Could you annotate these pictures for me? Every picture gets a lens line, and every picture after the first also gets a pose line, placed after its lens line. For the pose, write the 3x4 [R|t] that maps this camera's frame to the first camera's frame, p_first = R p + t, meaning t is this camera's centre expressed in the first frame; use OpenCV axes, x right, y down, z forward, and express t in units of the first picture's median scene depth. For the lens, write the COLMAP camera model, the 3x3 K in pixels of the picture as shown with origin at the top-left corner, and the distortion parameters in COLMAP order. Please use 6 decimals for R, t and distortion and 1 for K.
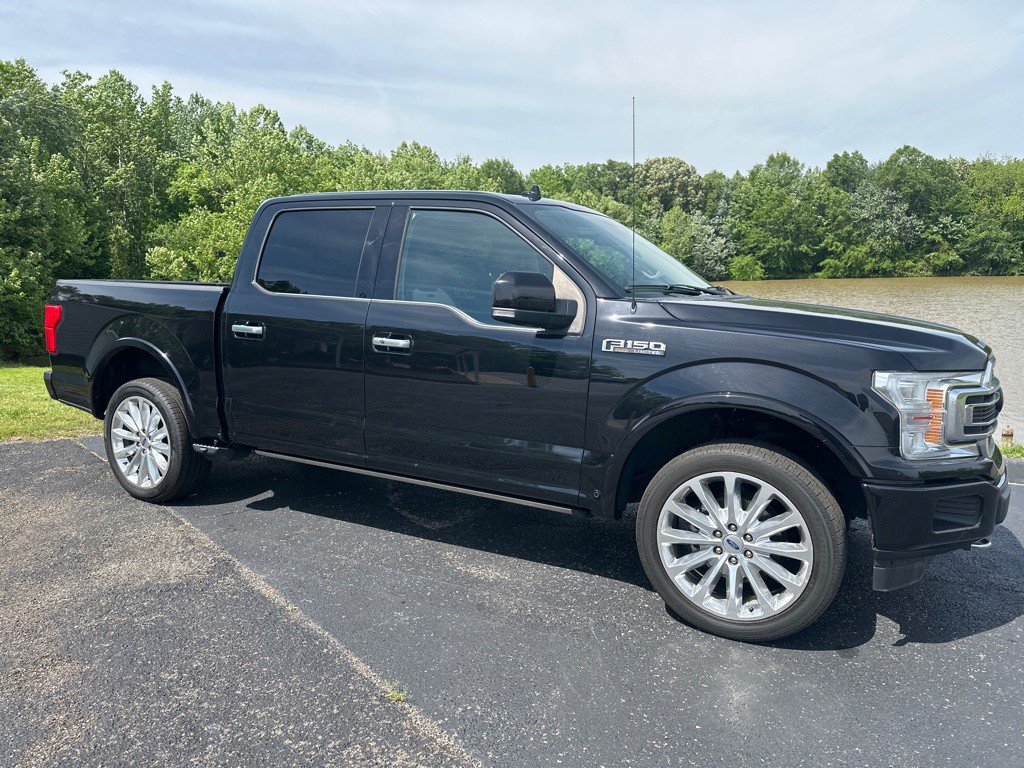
lens RADIAL K [[712.3, 0, 510.5], [0, 712.3, 388.9], [0, 0, 1]] dist [0.046783, -0.048912]
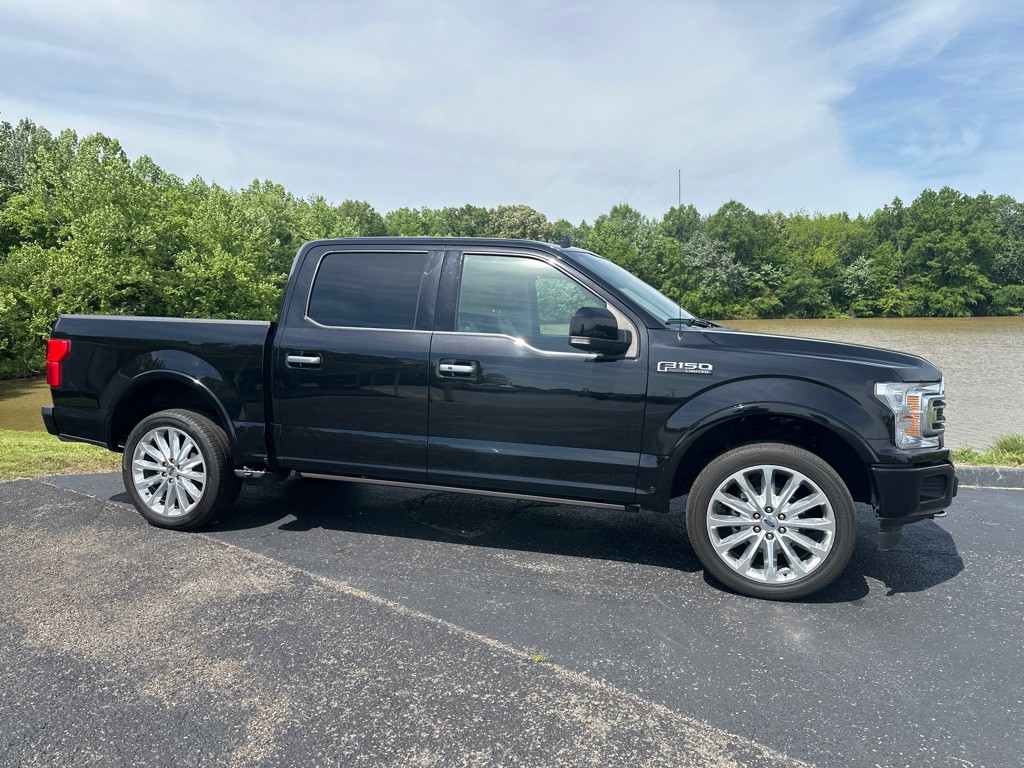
lens RADIAL K [[712.3, 0, 499.3], [0, 712.3, 403.2], [0, 0, 1]] dist [0.046783, -0.048912]
pose [[0.981965, -0.017654, 0.188238, -0.317399], [0.024614, 0.999095, -0.034701, 0.031651], [-0.187455, 0.038709, 0.981510, -0.125185]]
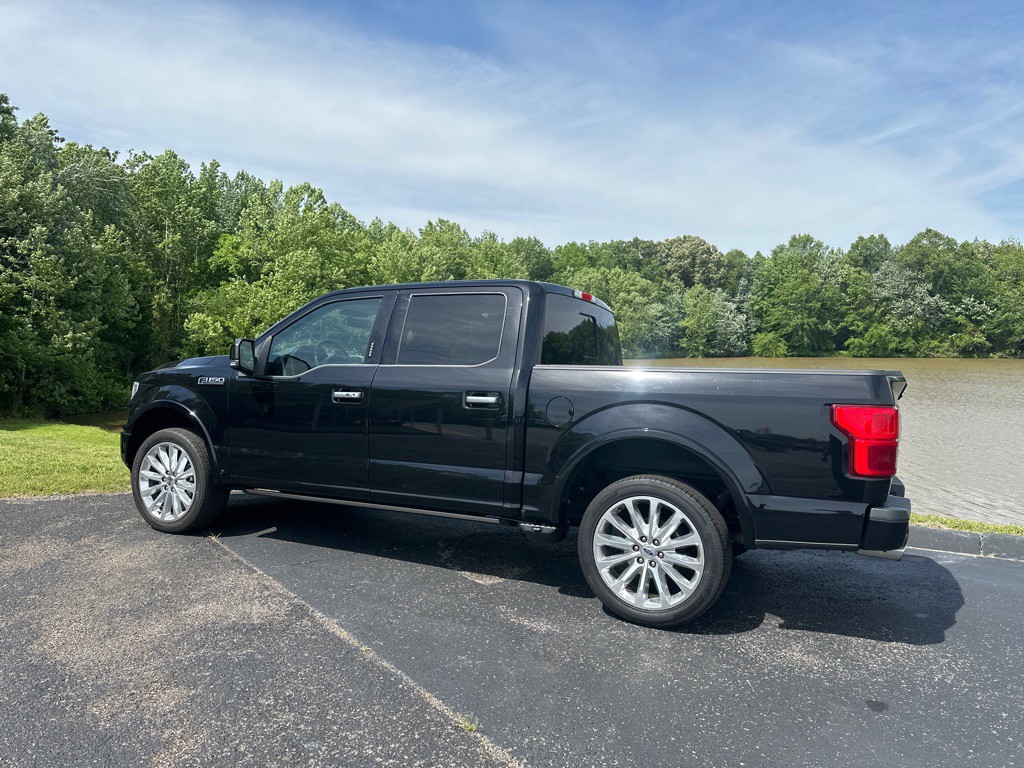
lens RADIAL K [[712.3, 0, 505.2], [0, 712.3, 393.5], [0, 0, 1]] dist [0.046783, -0.048912]
pose [[0.999057, 0.024495, -0.035849, -0.054394], [-0.027668, 0.995478, -0.090871, 0.007402], [0.033461, 0.091777, 0.995217, -0.117629]]
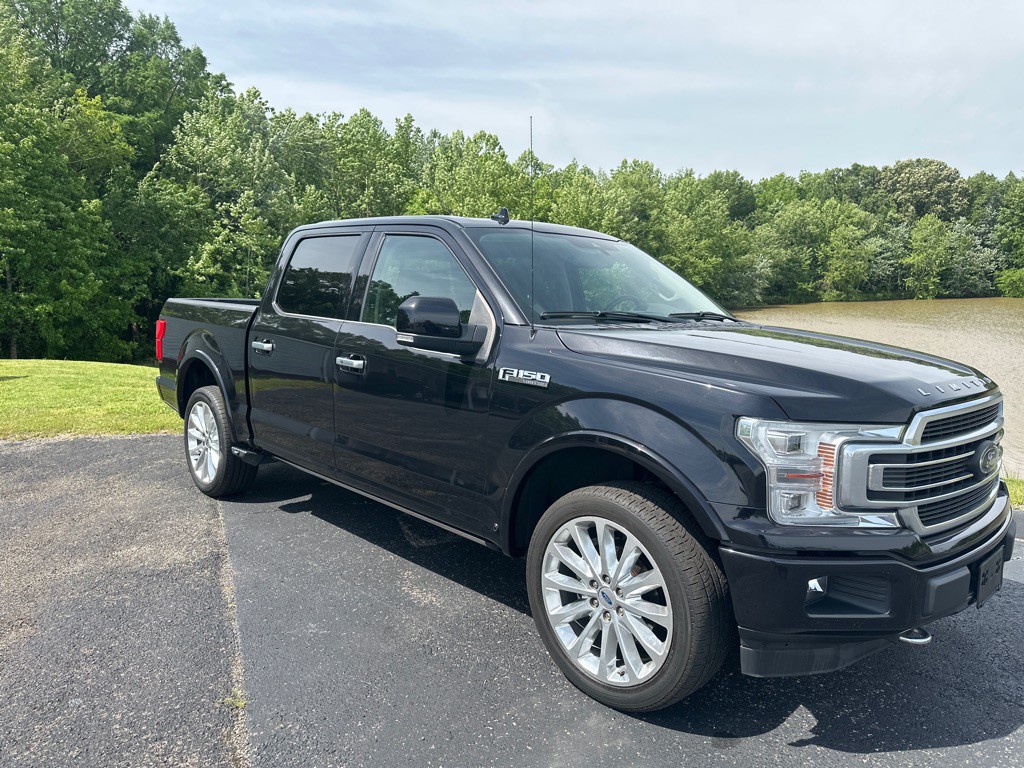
lens RADIAL K [[712.3, 0, 519.1], [0, 712.3, 393.9], [0, 0, 1]] dist [0.046783, -0.048912]
pose [[0.955124, 0.045466, -0.292697, 0.376039], [-0.049482, 0.998755, -0.006329, -0.025362], [0.292045, 0.020528, 0.956184, 0.078077]]
